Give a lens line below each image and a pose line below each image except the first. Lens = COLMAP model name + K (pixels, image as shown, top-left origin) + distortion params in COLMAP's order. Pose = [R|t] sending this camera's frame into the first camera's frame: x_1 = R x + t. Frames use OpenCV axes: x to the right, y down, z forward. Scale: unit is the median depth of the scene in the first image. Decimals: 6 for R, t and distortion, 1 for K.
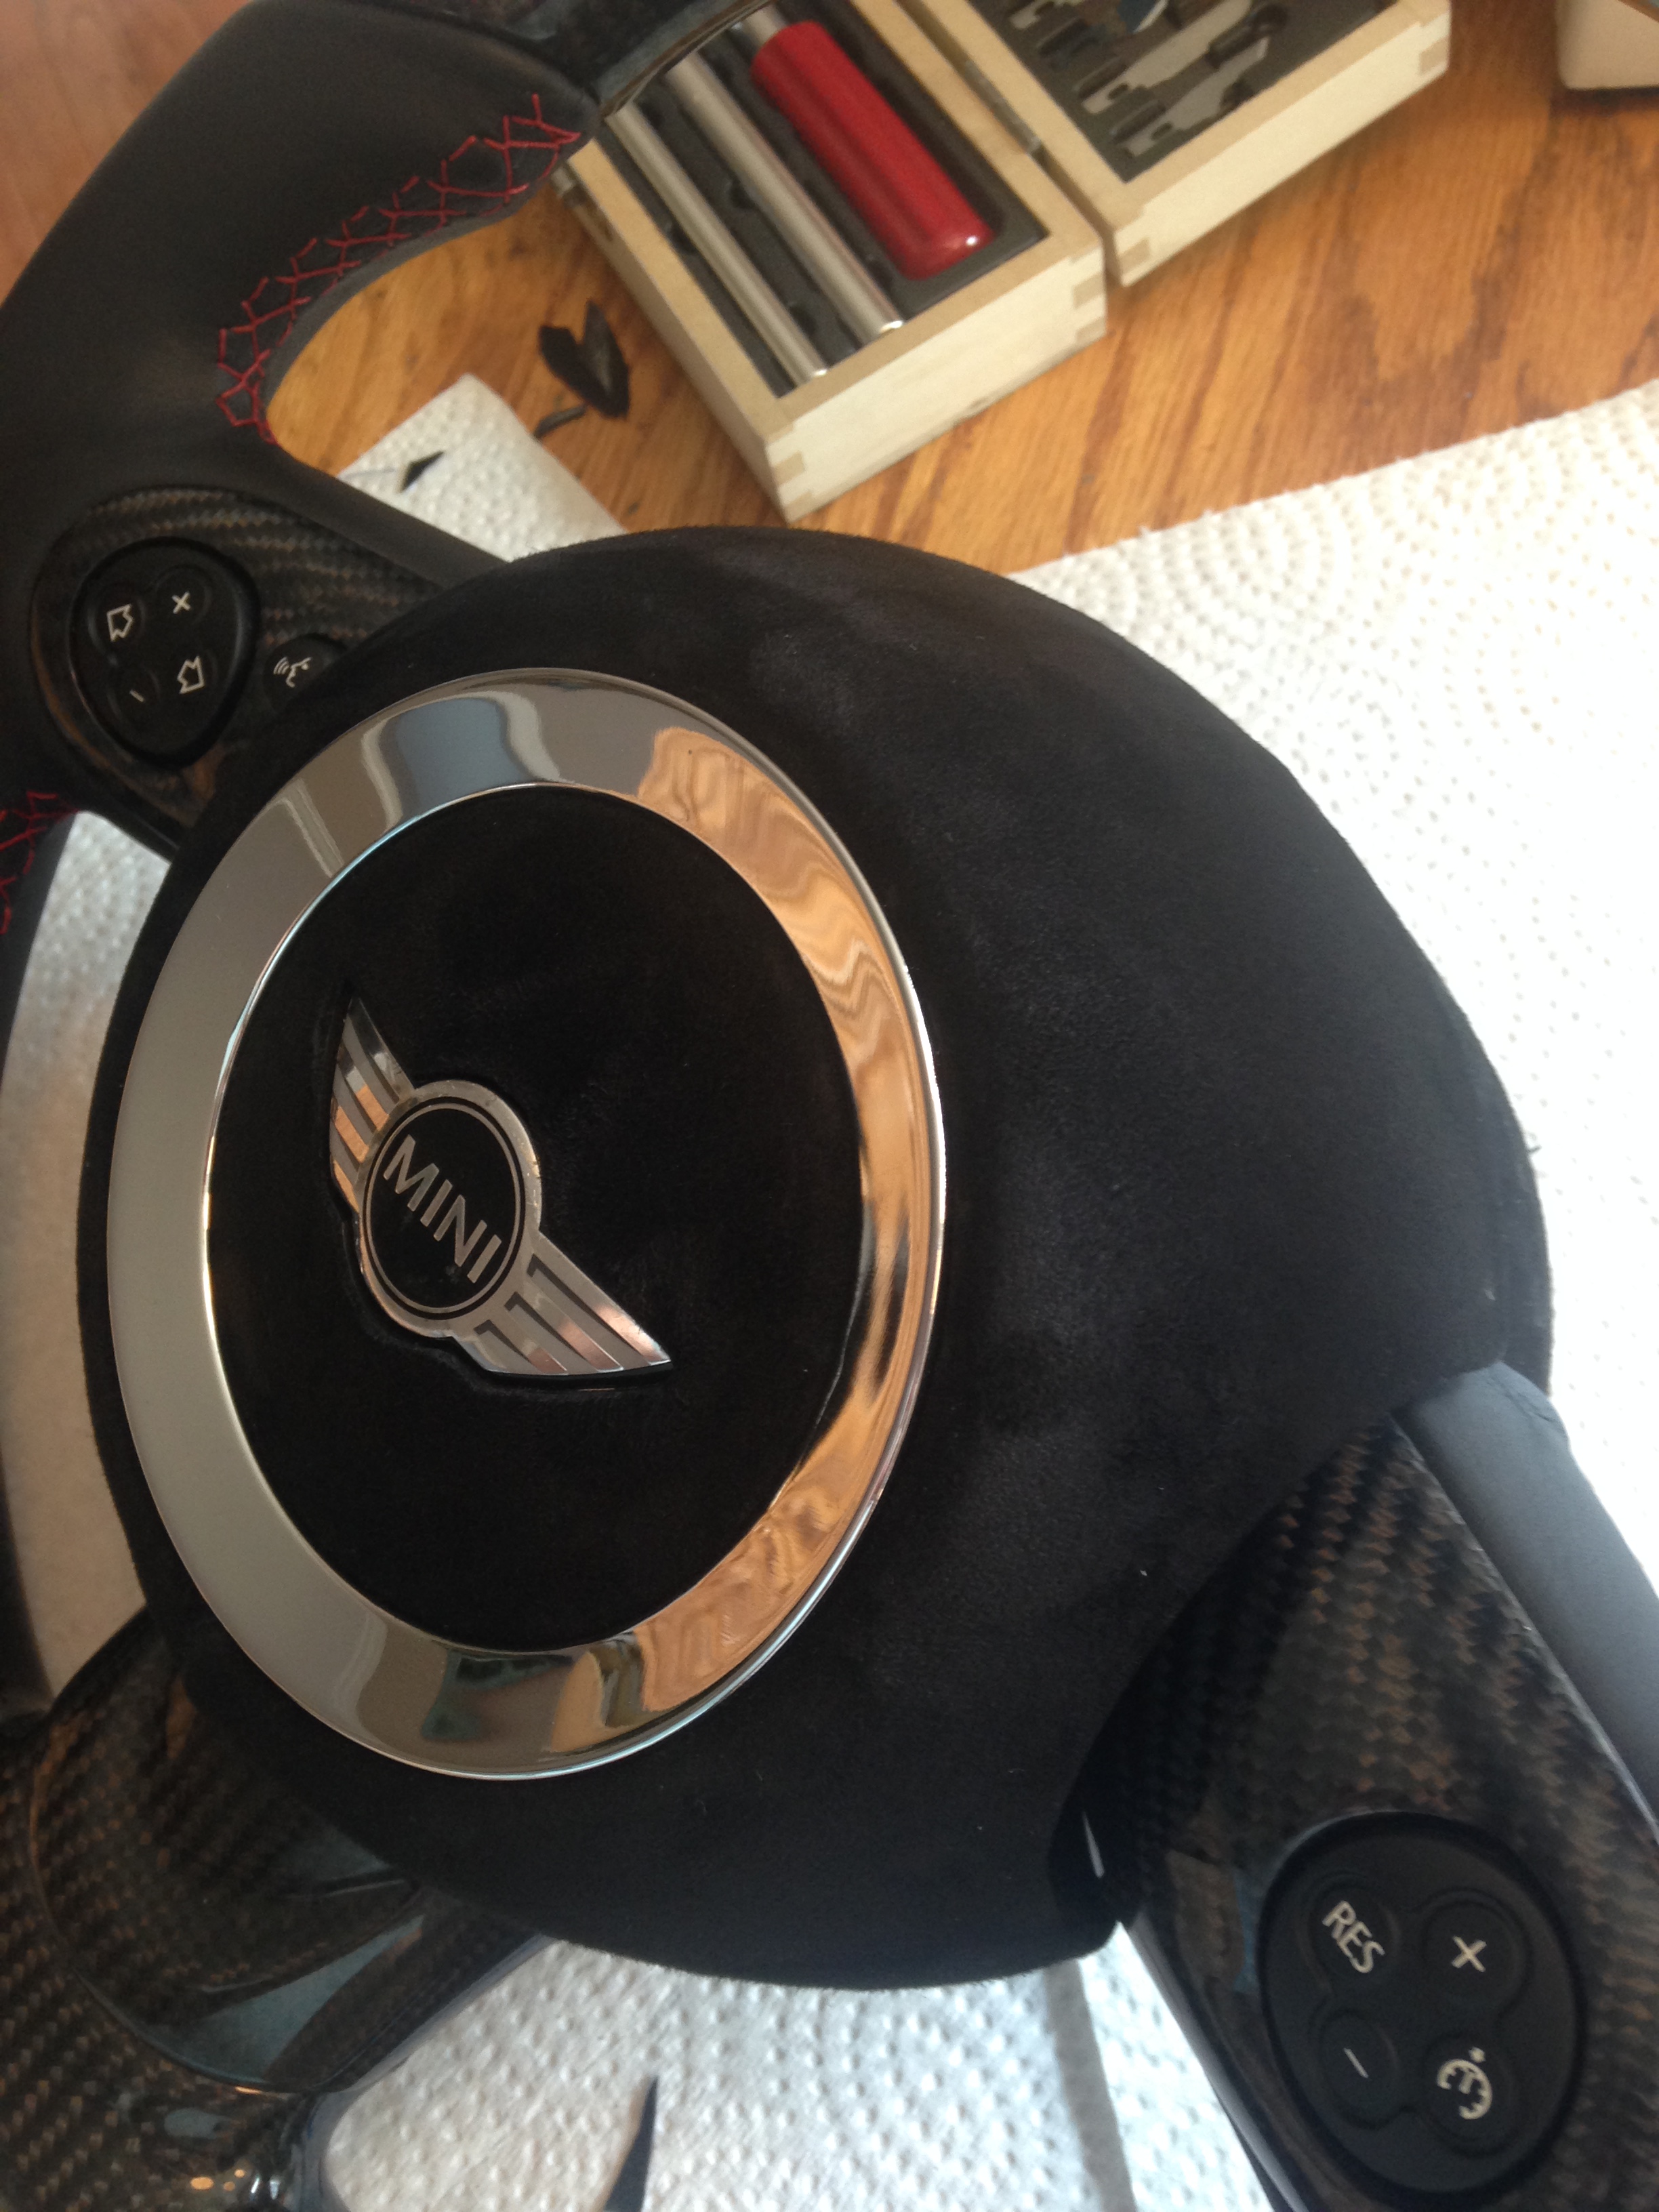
lens RADIAL K [[2087.2, 0, 829.5], [0, 2087.2, 1106.0], [0, 0, 1]] dist [0.084037, -0.241746]
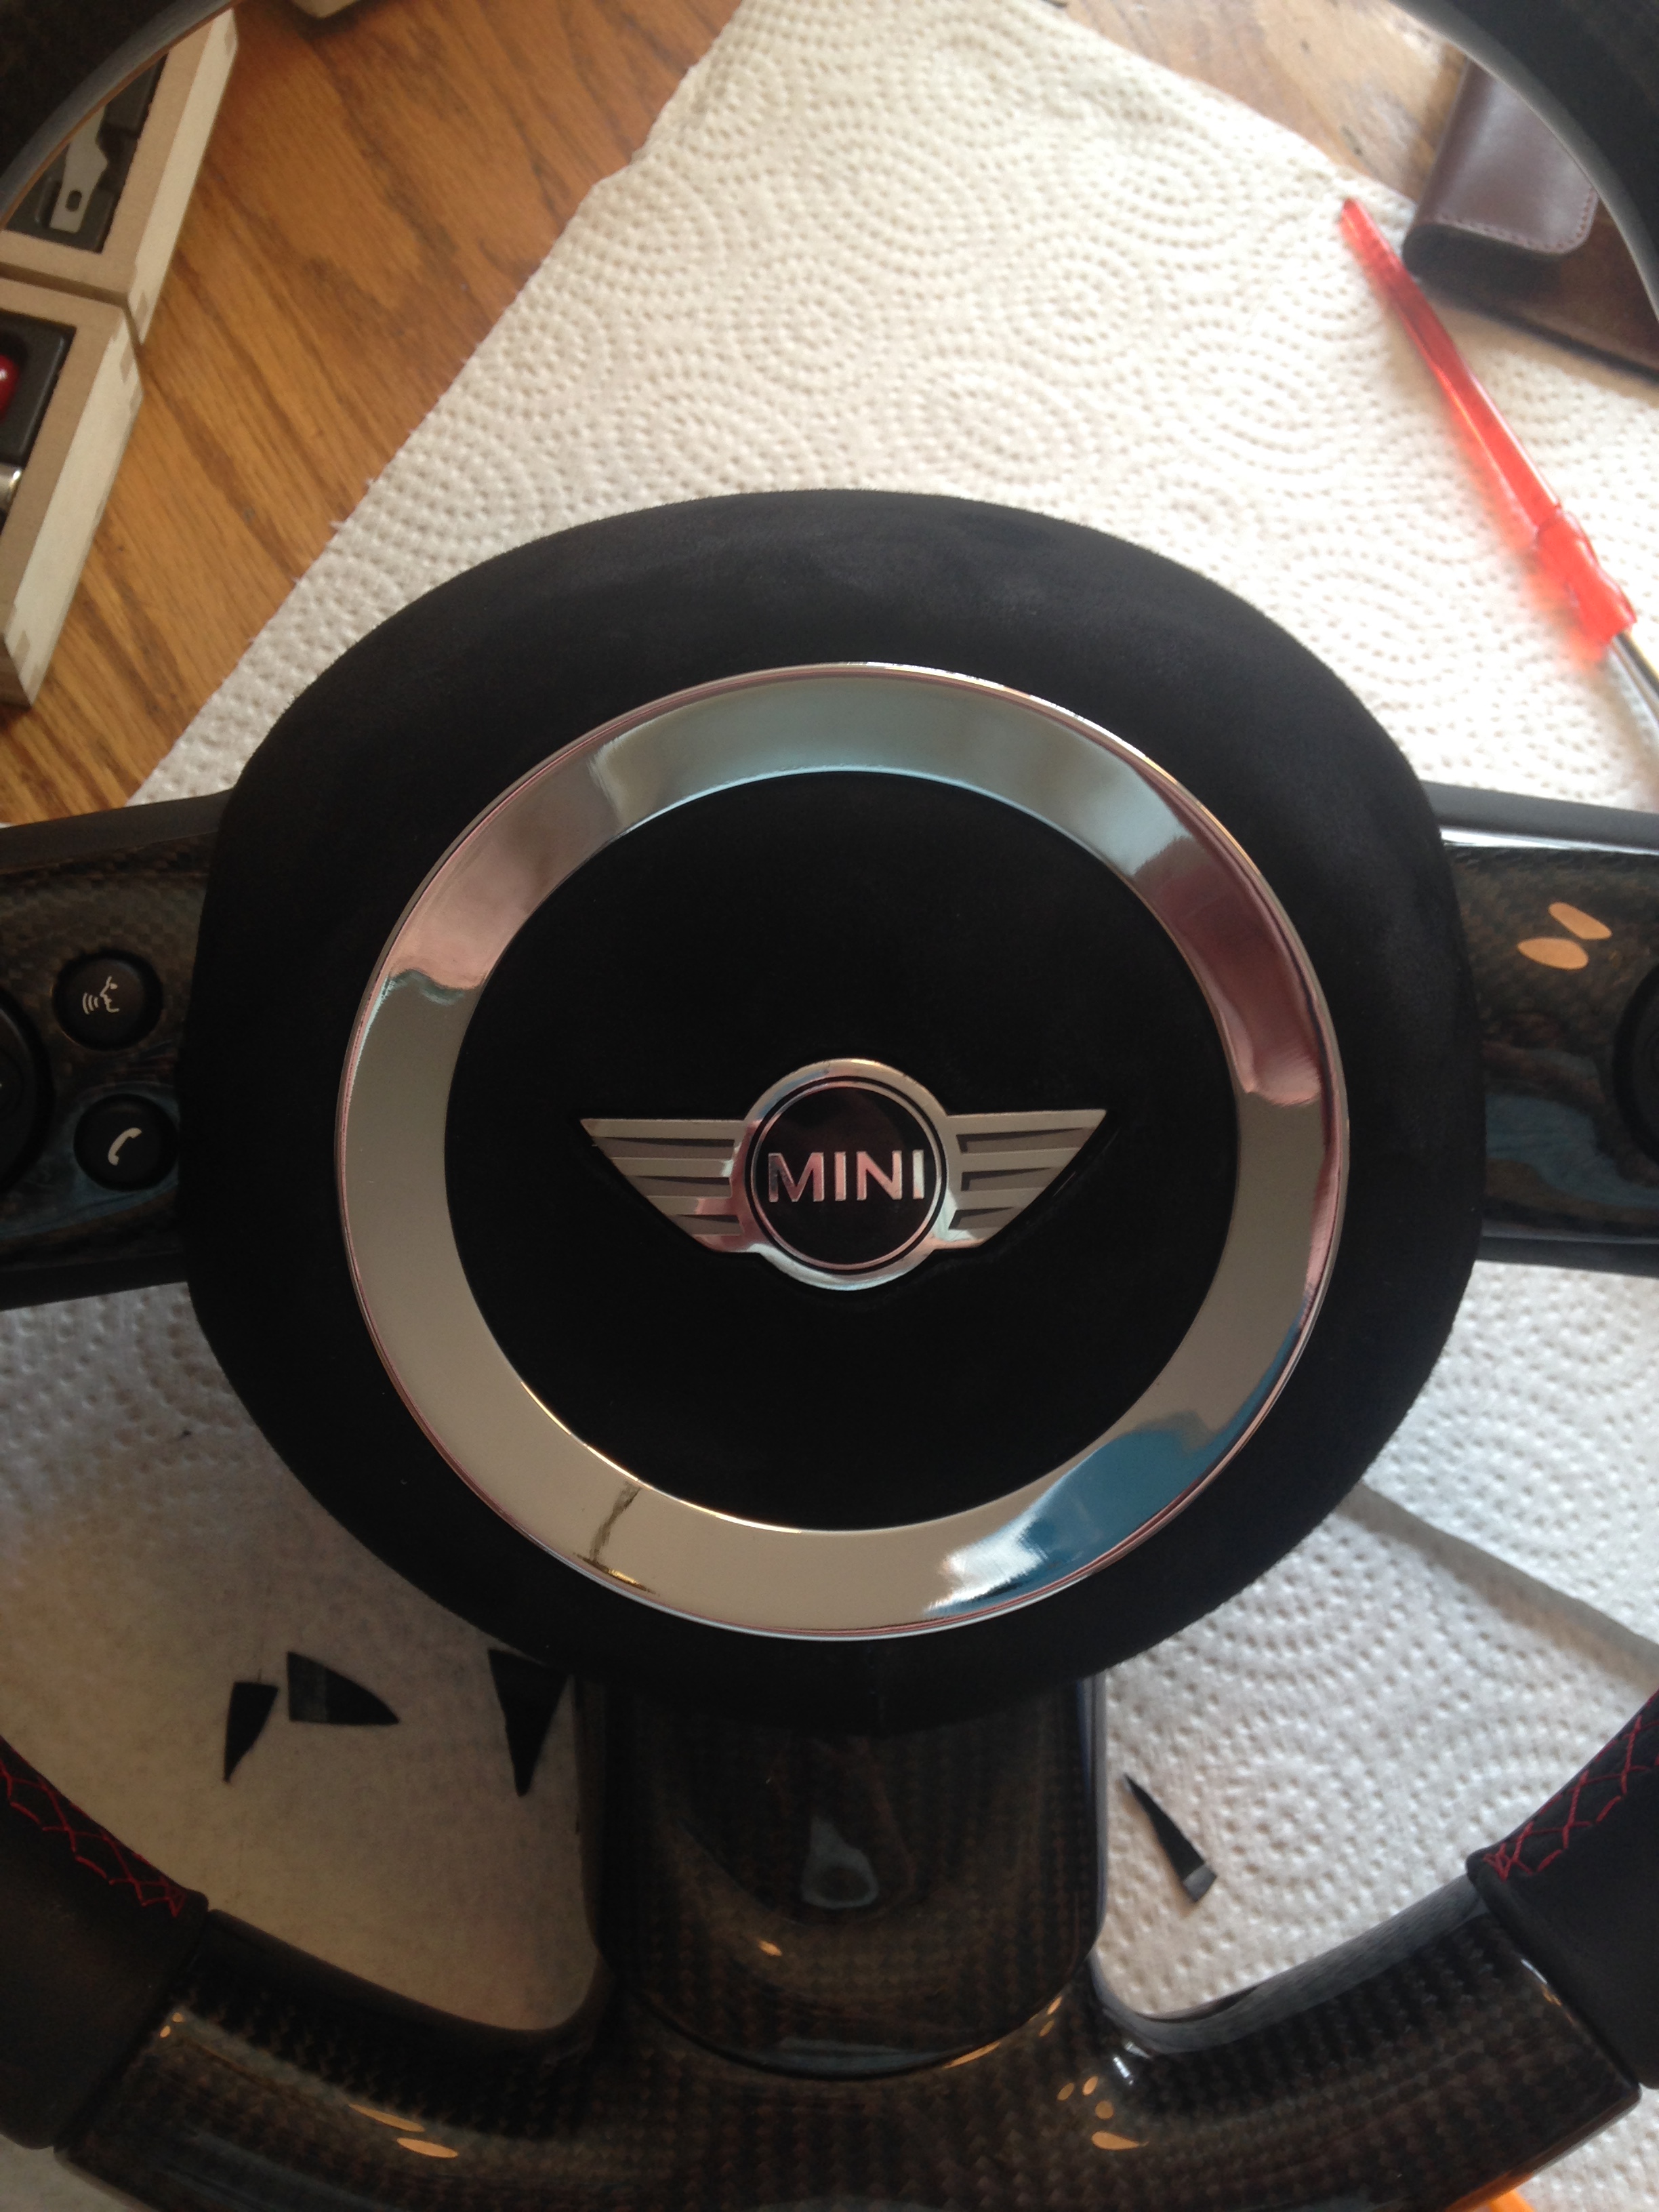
lens RADIAL K [[2133.1, 0, 829.5], [0, 2133.1, 1106.0], [0, 0, 1]] dist [0.086095, -0.273514]
pose [[0.575087, -0.619773, 0.534001, -0.577846], [0.610776, 0.759529, 0.223757, -0.178341], [-0.544268, 0.197475, 0.815338, 0.057266]]
